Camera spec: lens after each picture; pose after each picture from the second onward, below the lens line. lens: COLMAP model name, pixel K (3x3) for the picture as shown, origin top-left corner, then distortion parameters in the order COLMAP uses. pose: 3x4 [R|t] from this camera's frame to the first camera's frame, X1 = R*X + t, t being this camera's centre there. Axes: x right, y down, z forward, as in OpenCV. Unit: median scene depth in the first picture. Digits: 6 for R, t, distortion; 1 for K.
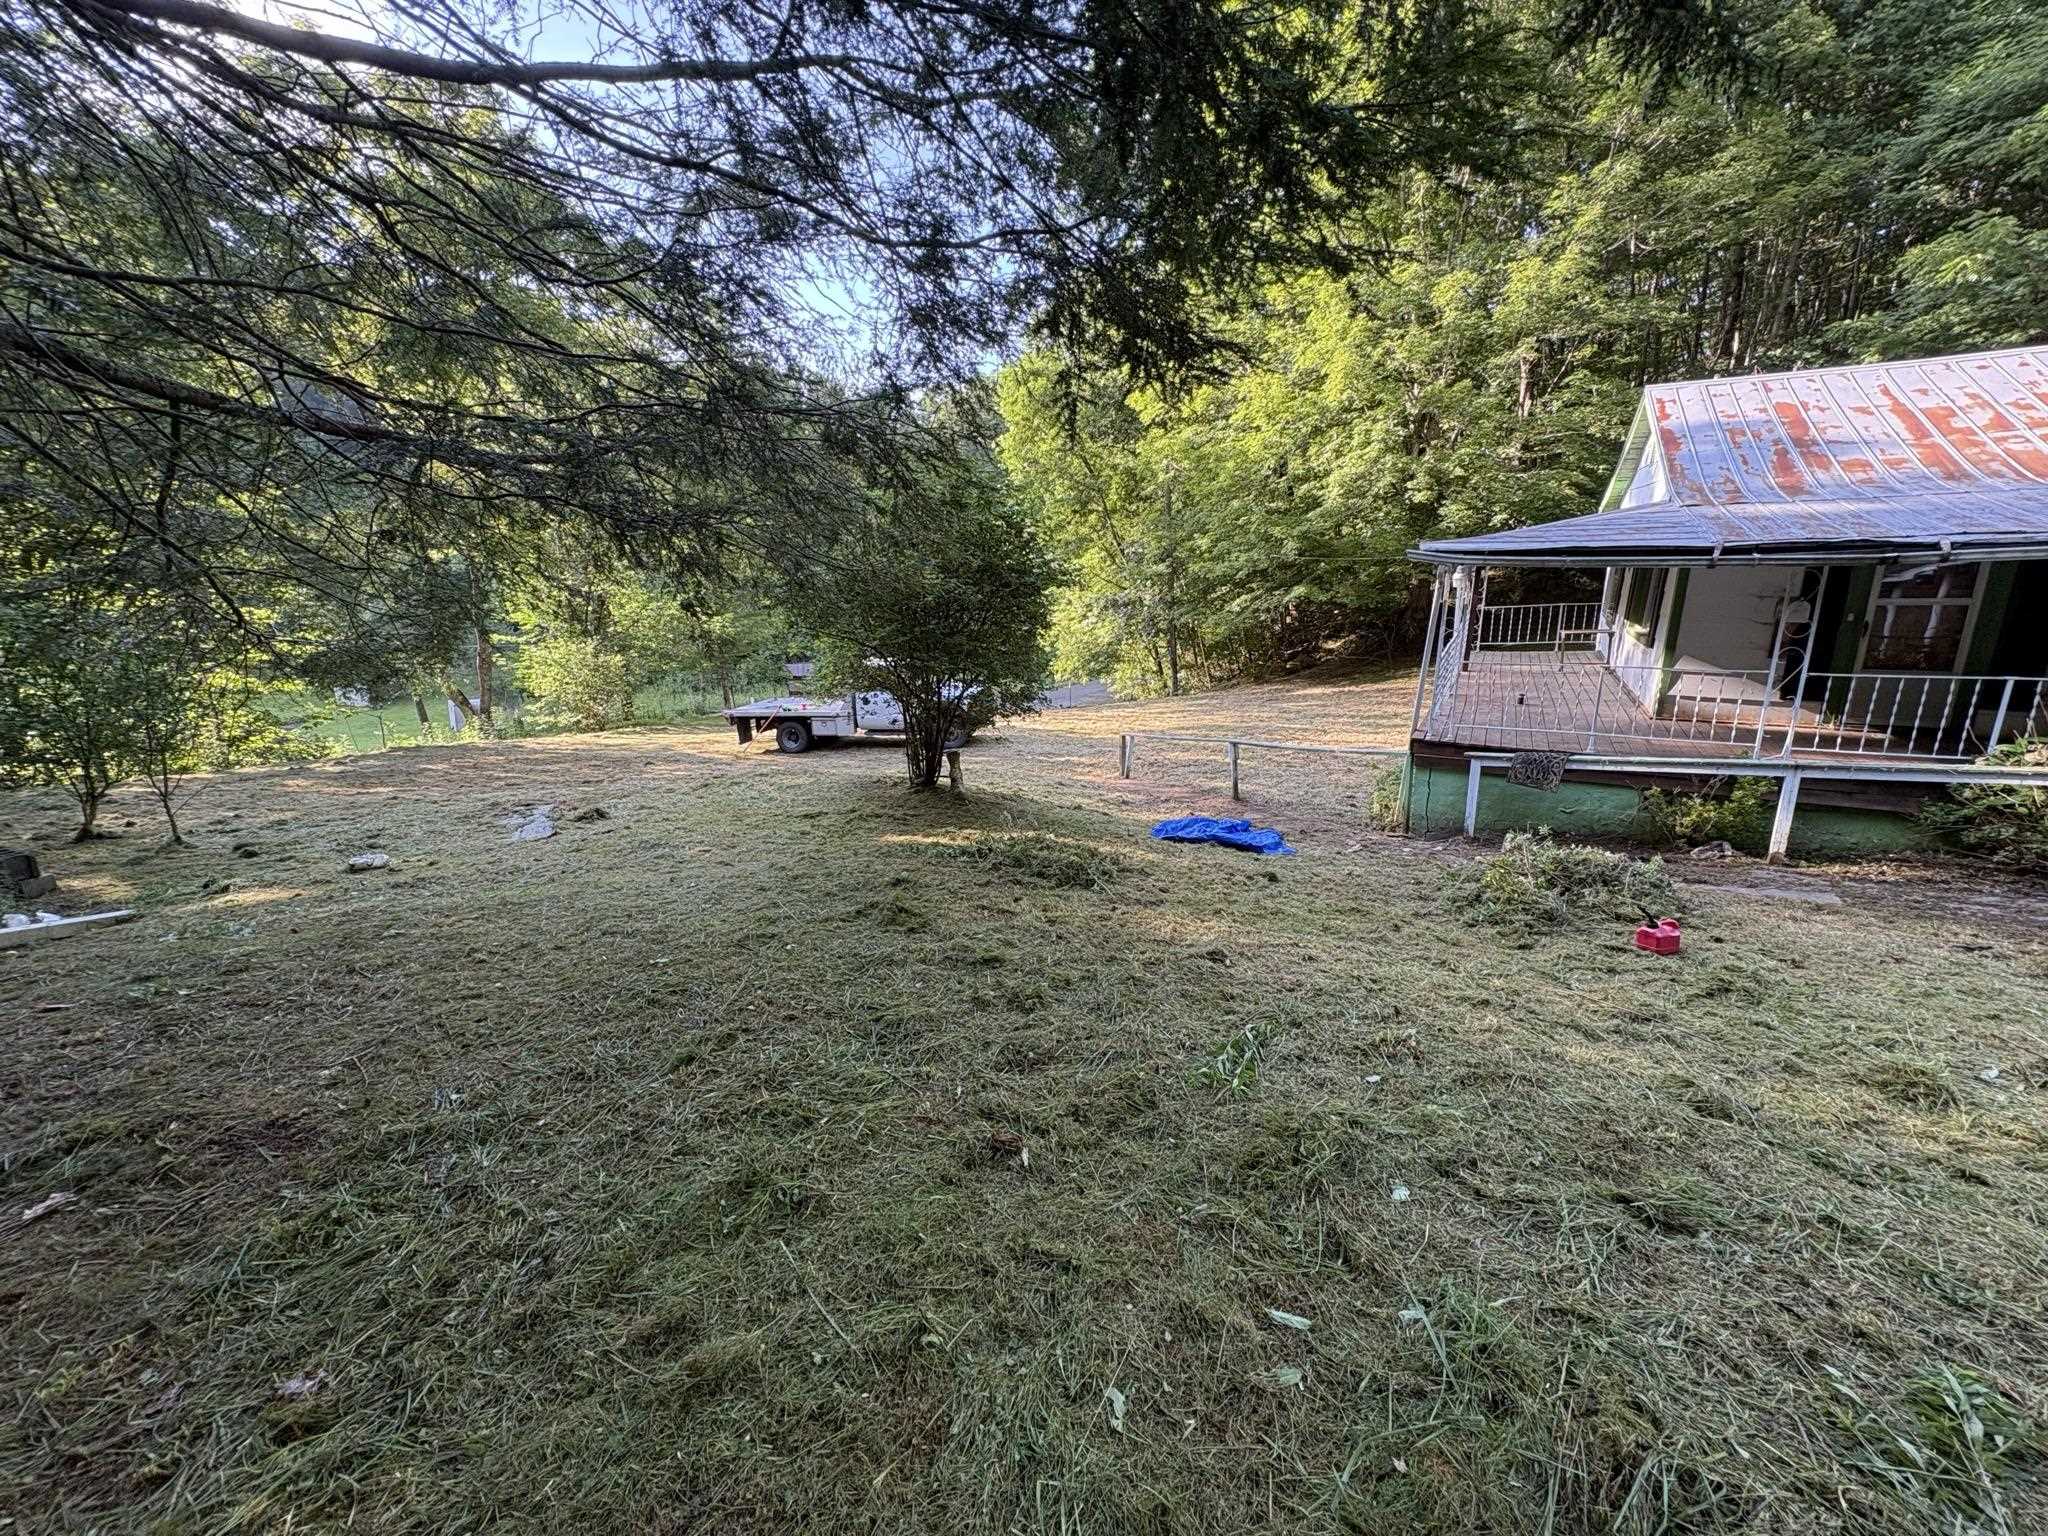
lens RADIAL K [[816.2, 0, 1021.7], [0, 816.2, 761.3], [0, 0, 1]] dist [0.001127, 0.000568]
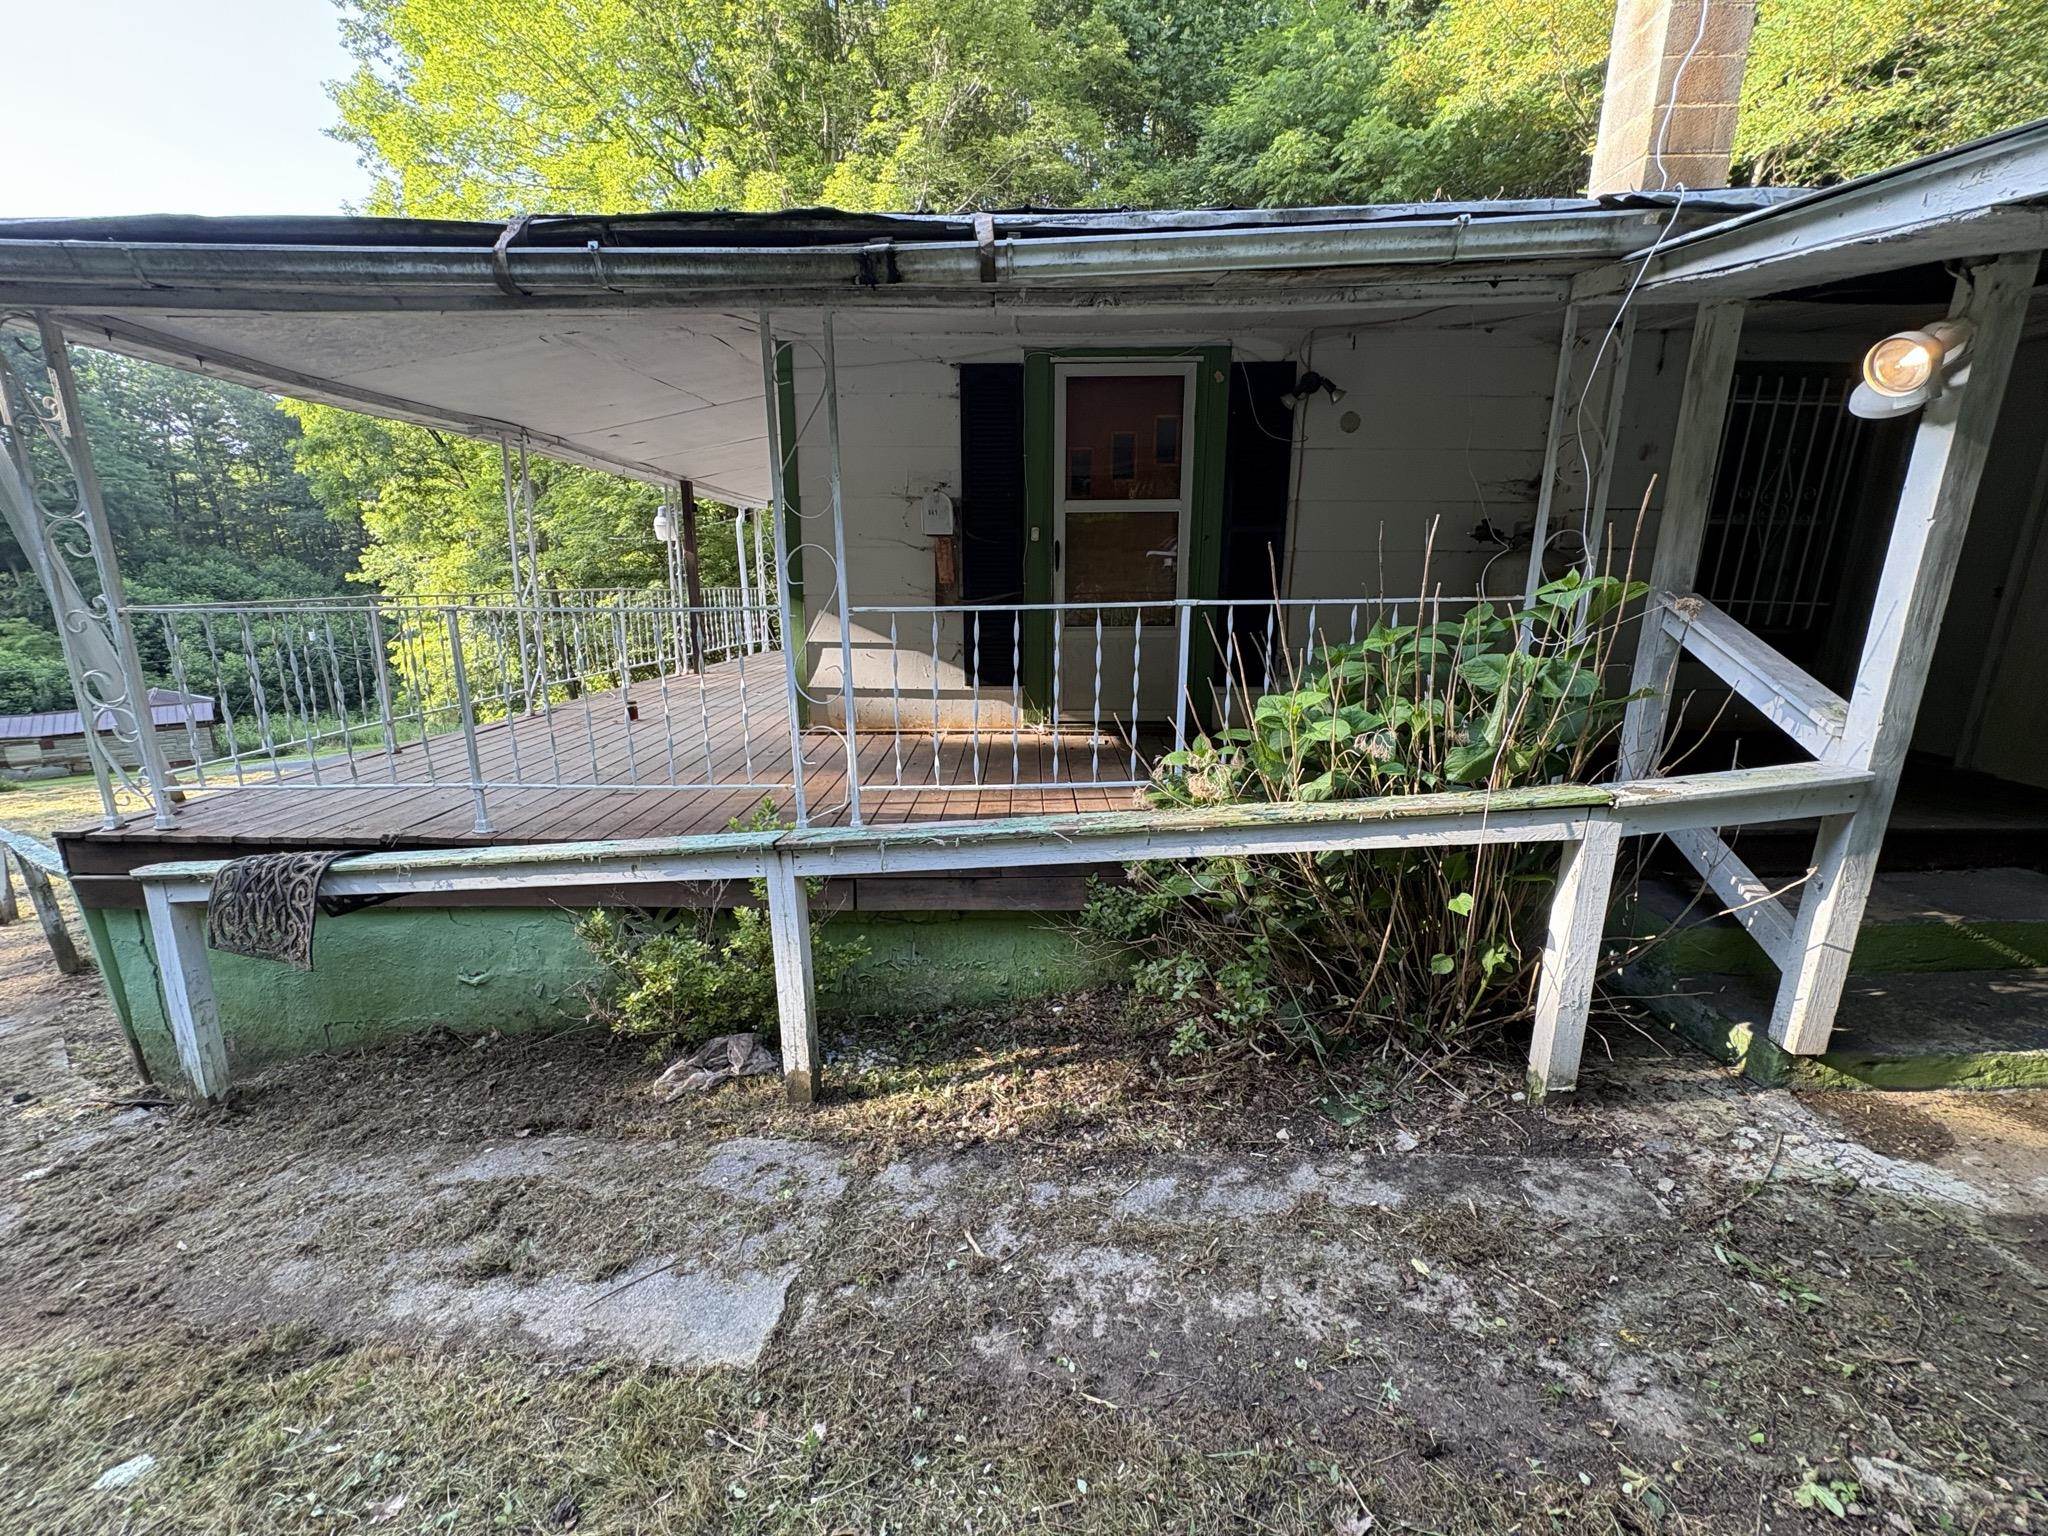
lens RADIAL K [[816.2, 0, 1021.7], [0, 816.2, 761.3], [0, 0, 1]] dist [0.001127, 0.000568]
pose [[0.871001, -0.078024, 0.485046, 0.657054], [0.097300, 0.995147, -0.014643, -0.012373], [-0.481550, 0.059949, 0.874366, 0.476647]]
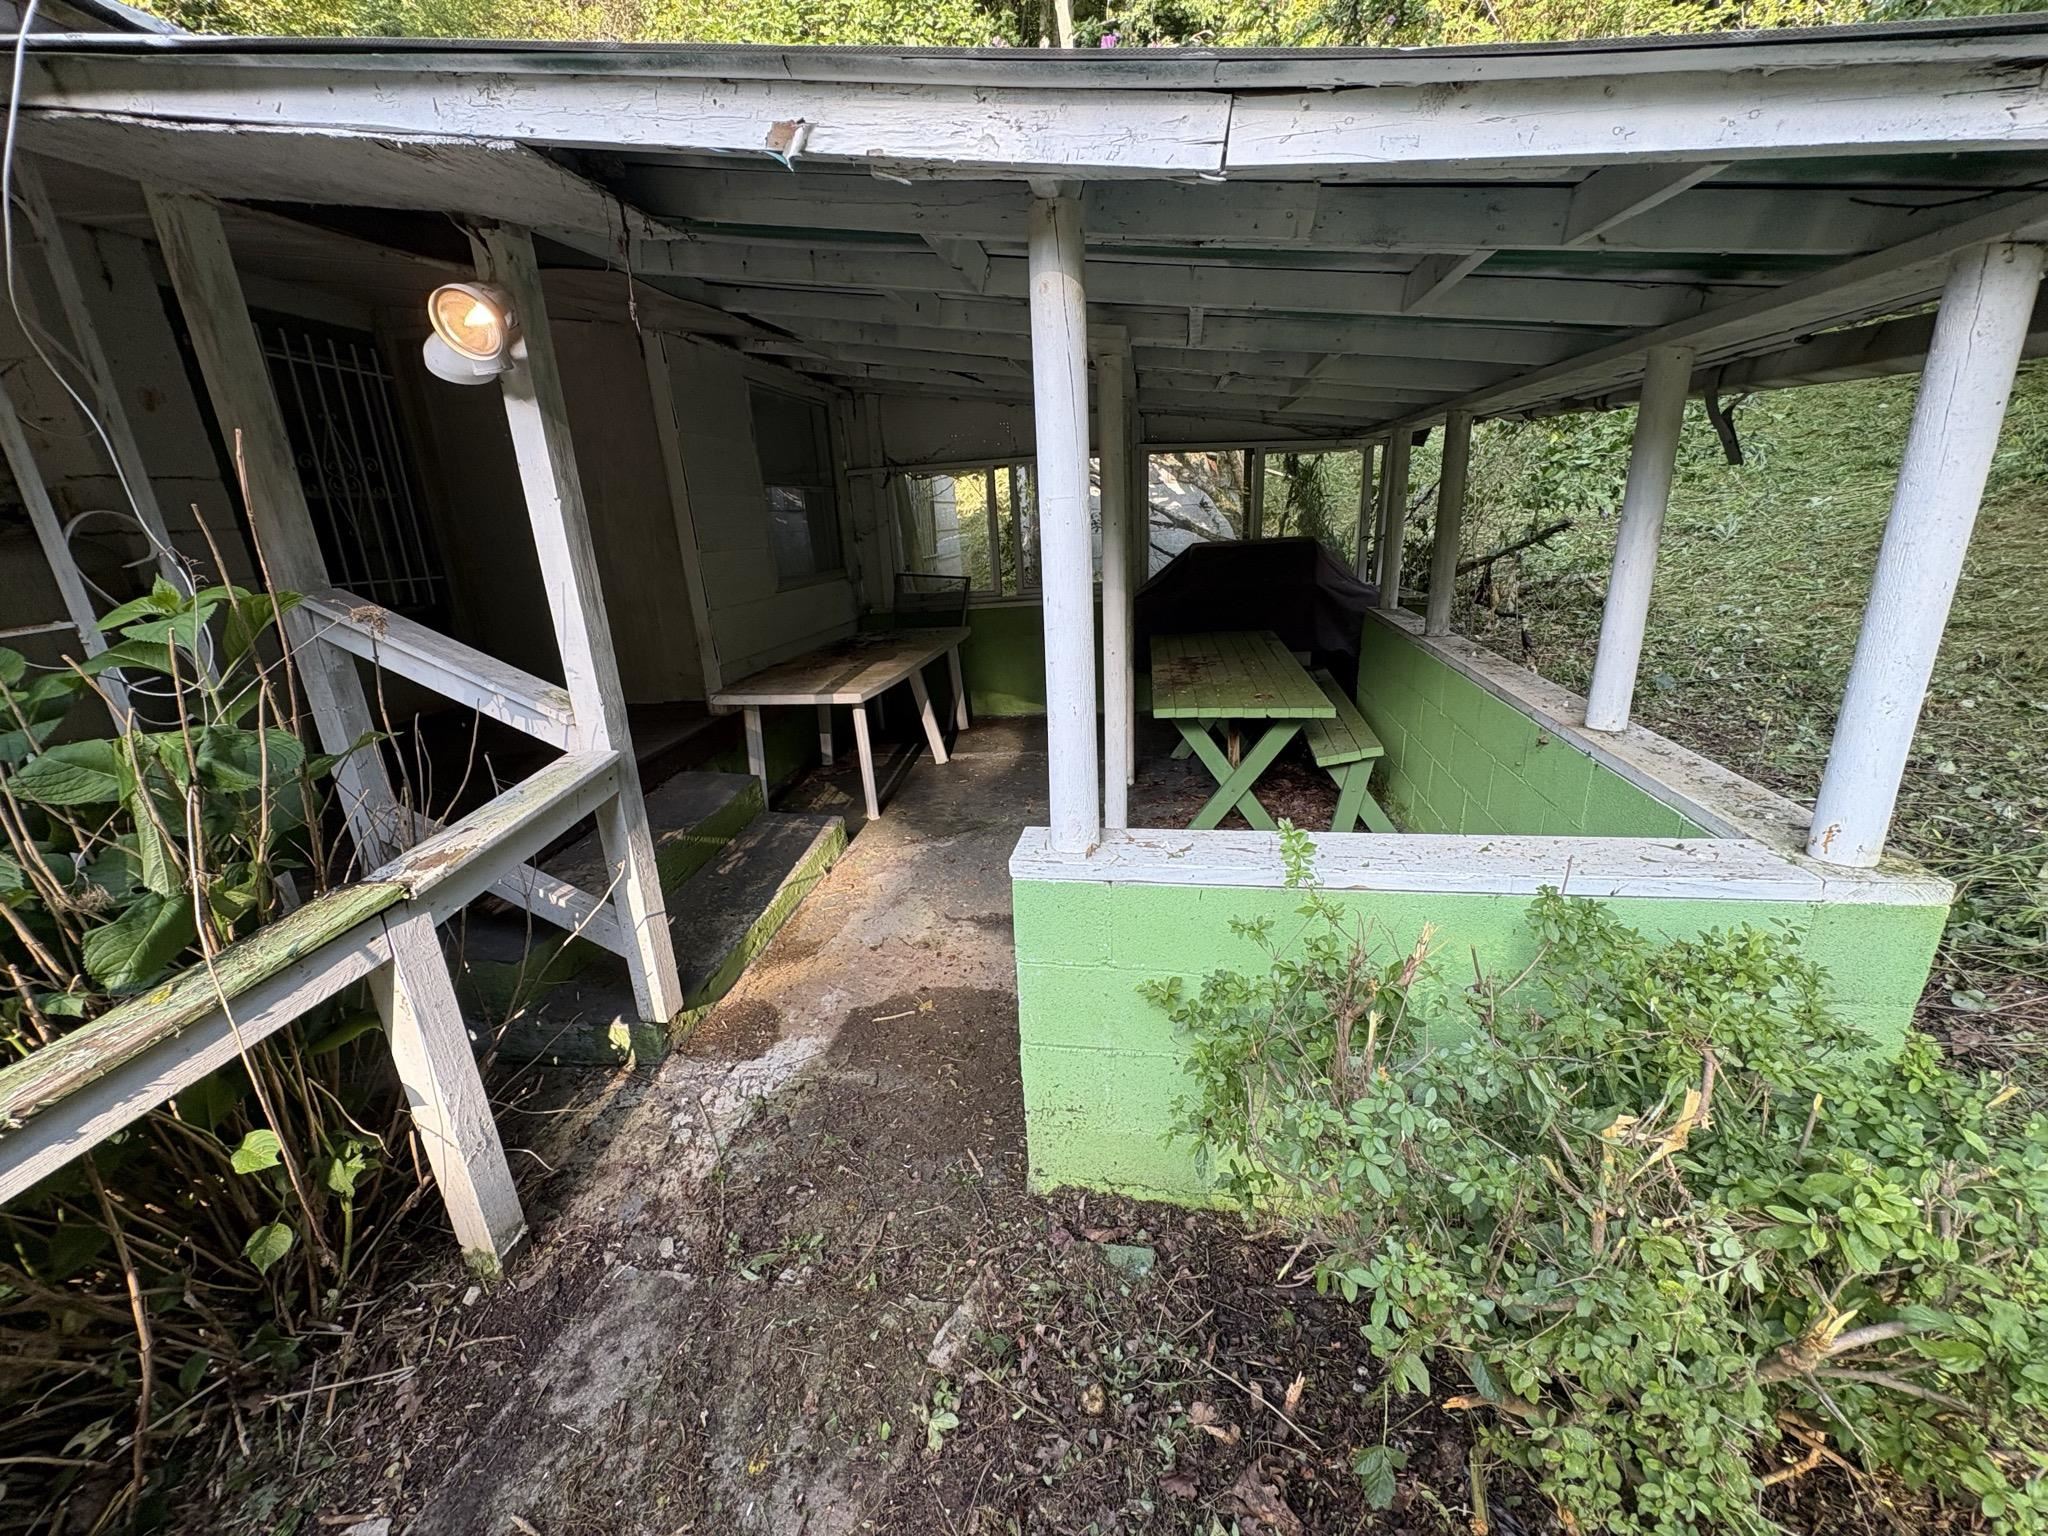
lens RADIAL K [[808.9, 0, 1024.3], [0, 808.9, 765.8], [0, 0, 1]] dist [0.001208, -0.000377]
pose [[-0.353632, -0.240057, 0.904056, 0.704307], [0.299826, 0.886419, 0.352654, -0.025798], [-0.886030, 0.395769, -0.241491, 0.504157]]
